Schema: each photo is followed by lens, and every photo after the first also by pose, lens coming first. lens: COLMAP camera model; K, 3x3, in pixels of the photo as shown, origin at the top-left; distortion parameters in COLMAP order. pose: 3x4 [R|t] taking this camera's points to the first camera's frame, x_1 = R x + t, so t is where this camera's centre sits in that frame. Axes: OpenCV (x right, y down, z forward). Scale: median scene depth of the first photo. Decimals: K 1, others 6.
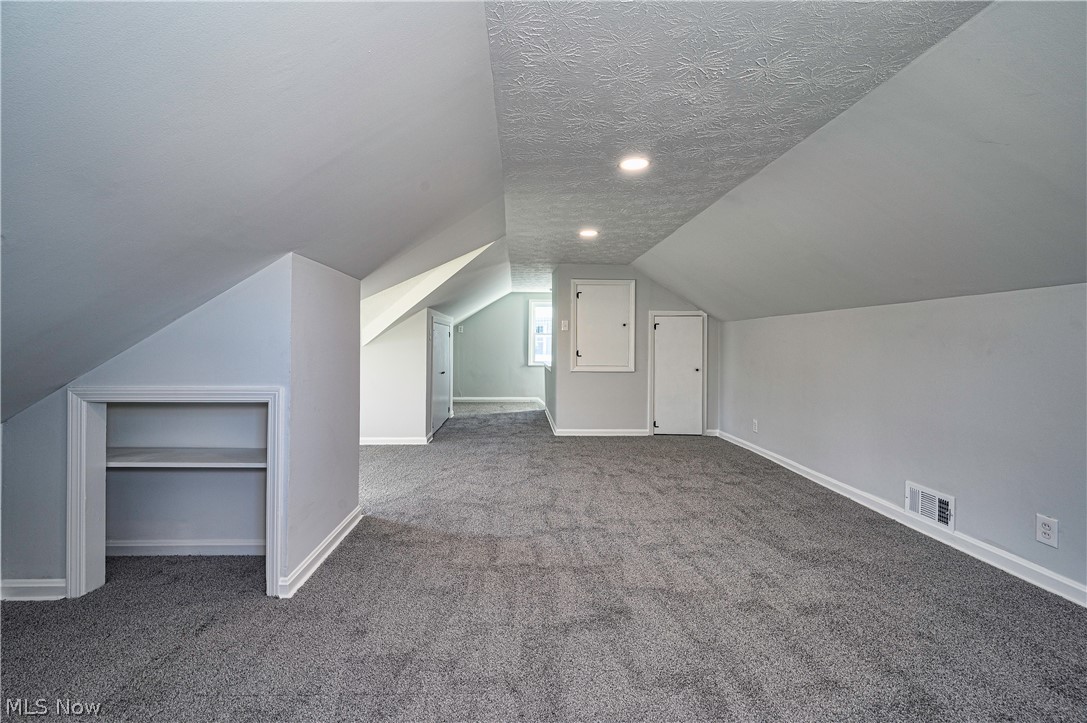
lens RADIAL K [[433.1, 0, 521.1], [0, 433.1, 343.2], [0, 0, 1]] dist [-0.000361, -0.000185]
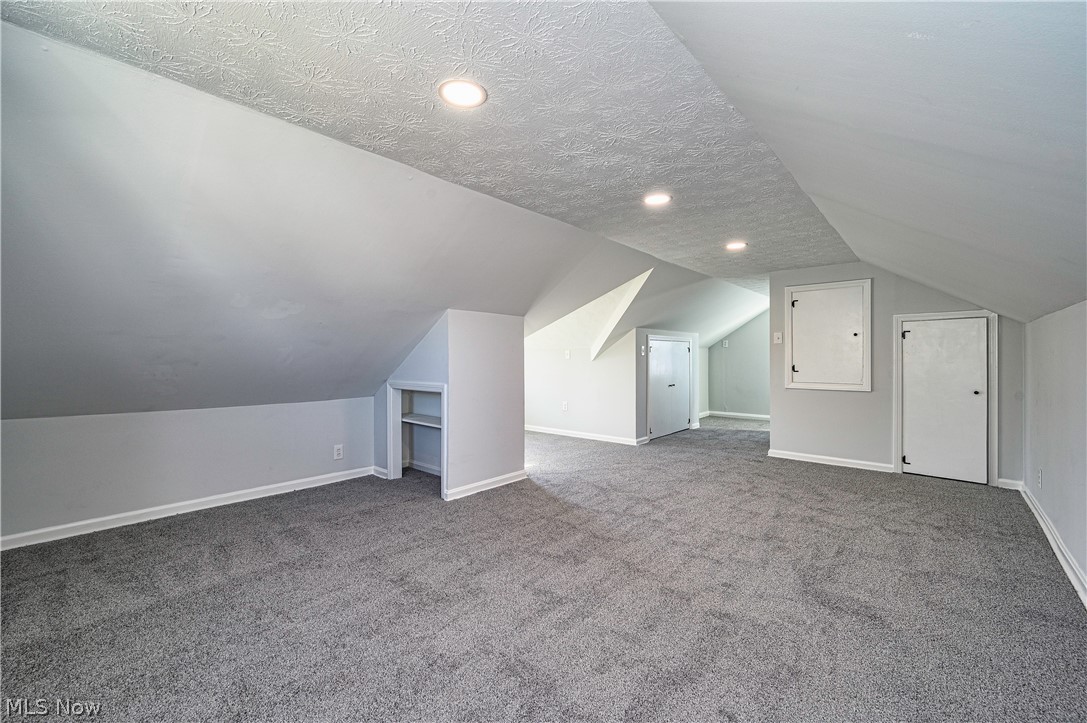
lens RADIAL K [[431.6, 0, 543.2], [0, 431.6, 360.0], [0, 0, 1]] dist [-0.000714, -0.000262]
pose [[0.731513, -0.005297, -0.681807, 0.679059], [0.008818, 0.999960, 0.001693, -0.000057], [0.681770, -0.007250, 0.731530, -0.026404]]
